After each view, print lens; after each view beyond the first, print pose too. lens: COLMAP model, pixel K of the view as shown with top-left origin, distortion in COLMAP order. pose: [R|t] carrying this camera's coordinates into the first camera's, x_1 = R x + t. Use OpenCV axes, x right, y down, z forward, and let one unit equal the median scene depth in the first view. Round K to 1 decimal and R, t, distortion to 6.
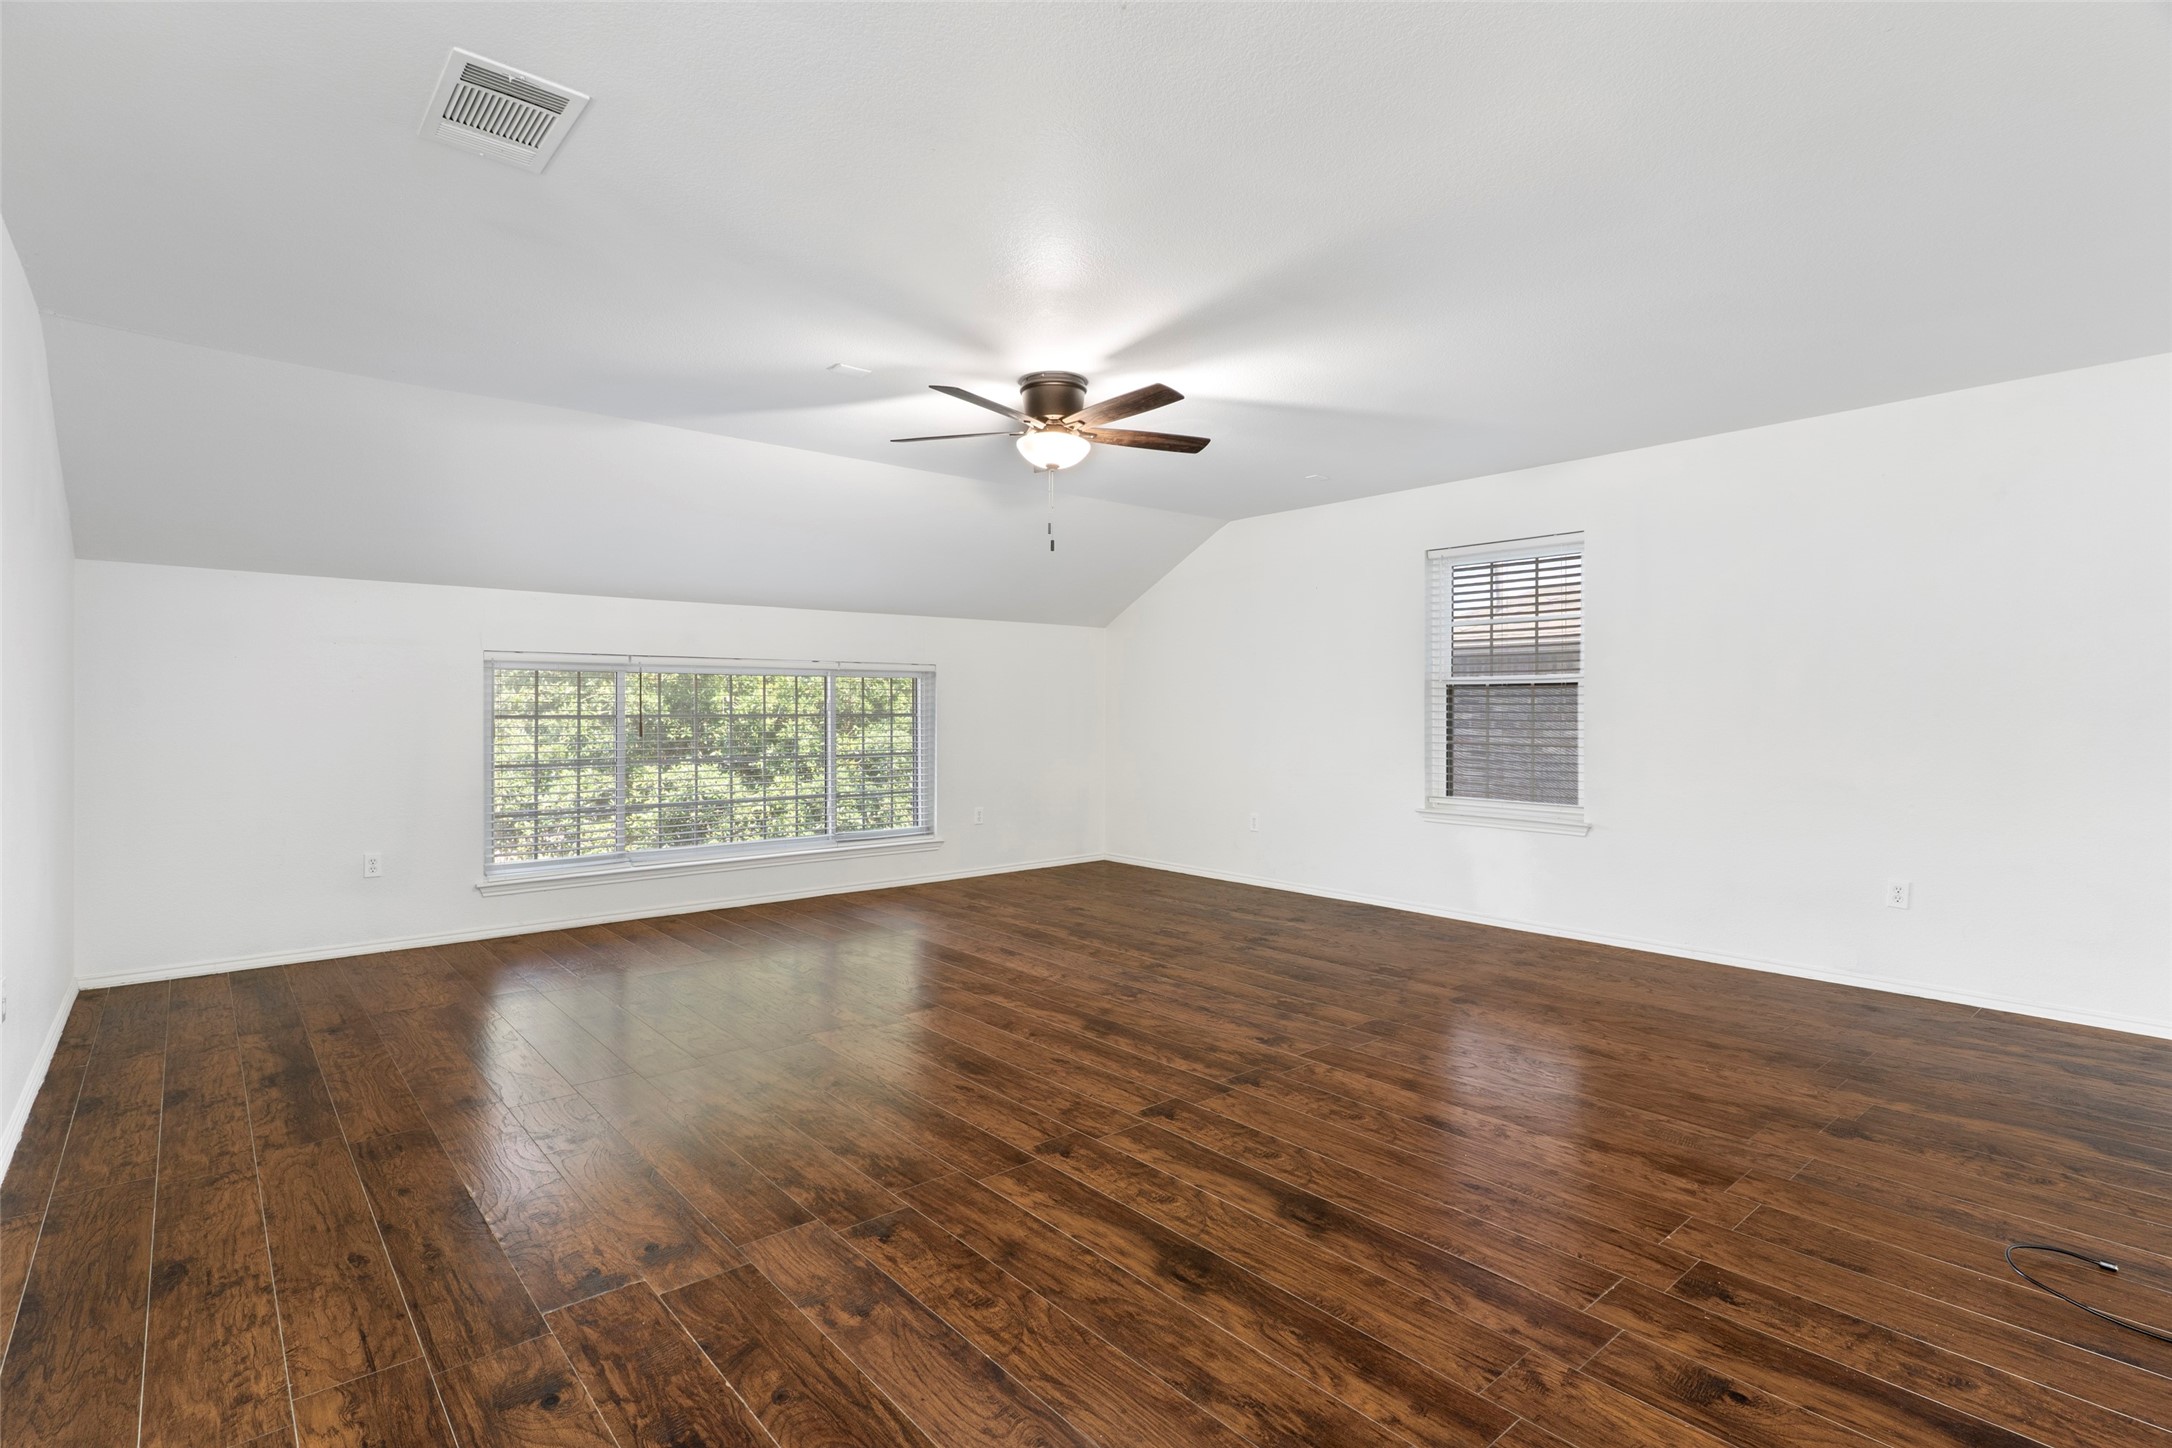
lens RADIAL K [[1053.0, 0, 1080.7], [0, 1053.0, 710.5], [0, 0, 1]] dist [0.001052, -0.000188]
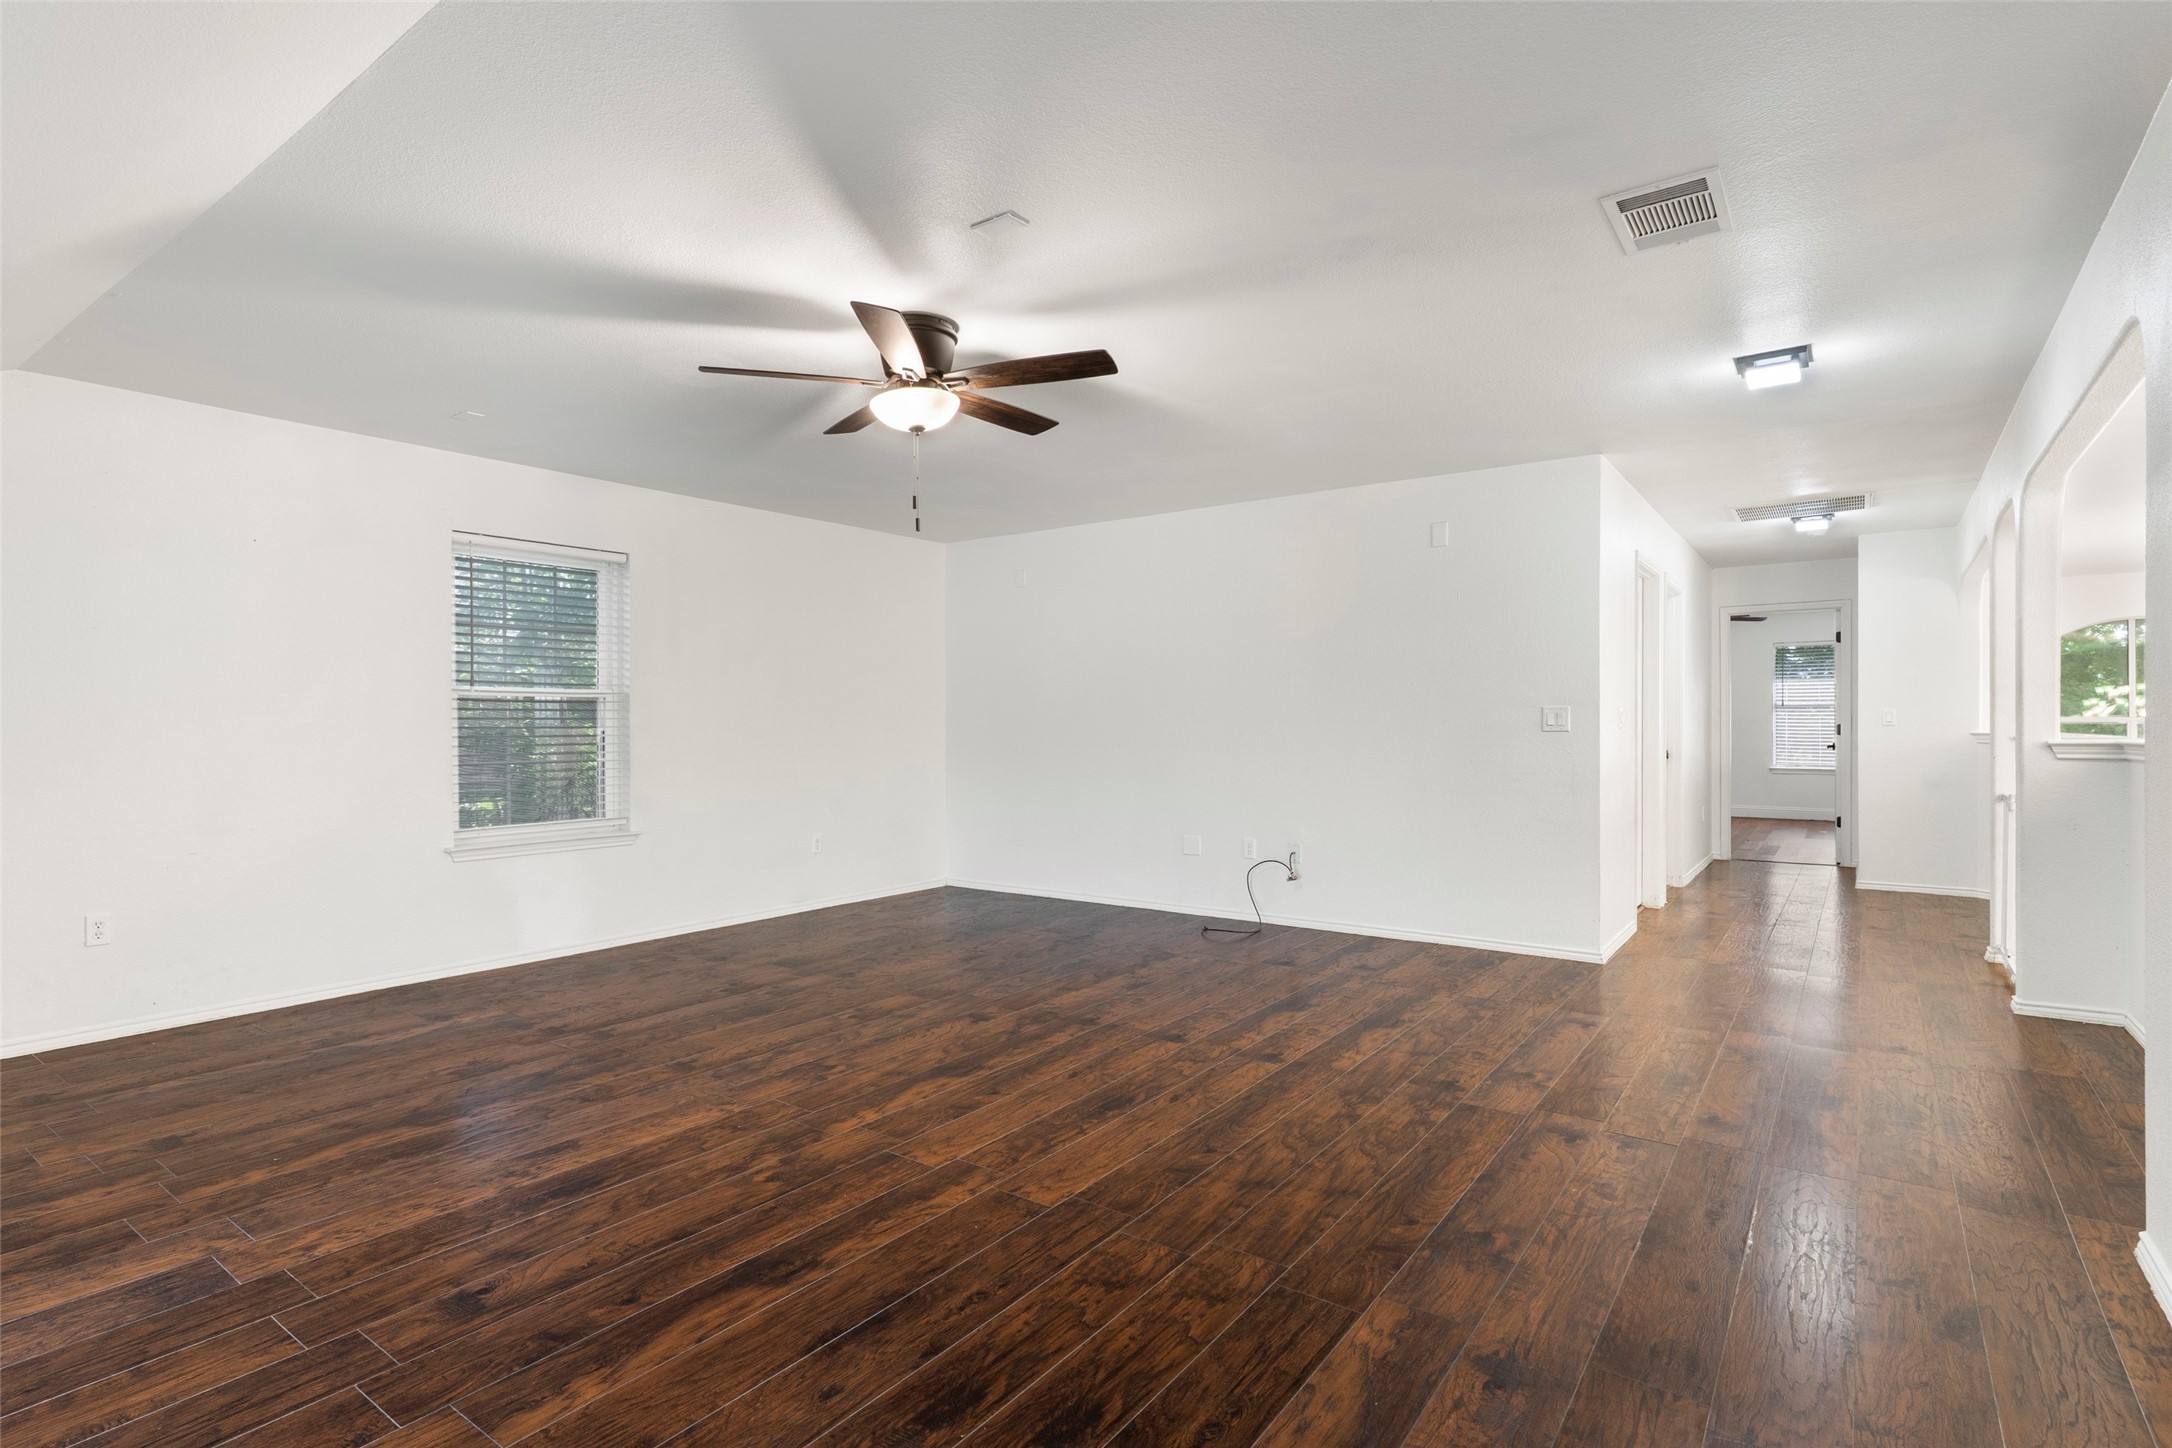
lens RADIAL K [[1053.0, 0, 1080.9], [0, 1053.0, 729.1], [0, 0, 1]] dist [0.001052, -0.000188]
pose [[-0.231305, -0.005218, 0.972867, -1.031425], [0.007190, 0.999949, 0.007072, -0.000522], [-0.972855, 0.008631, -0.231255, 1.277442]]
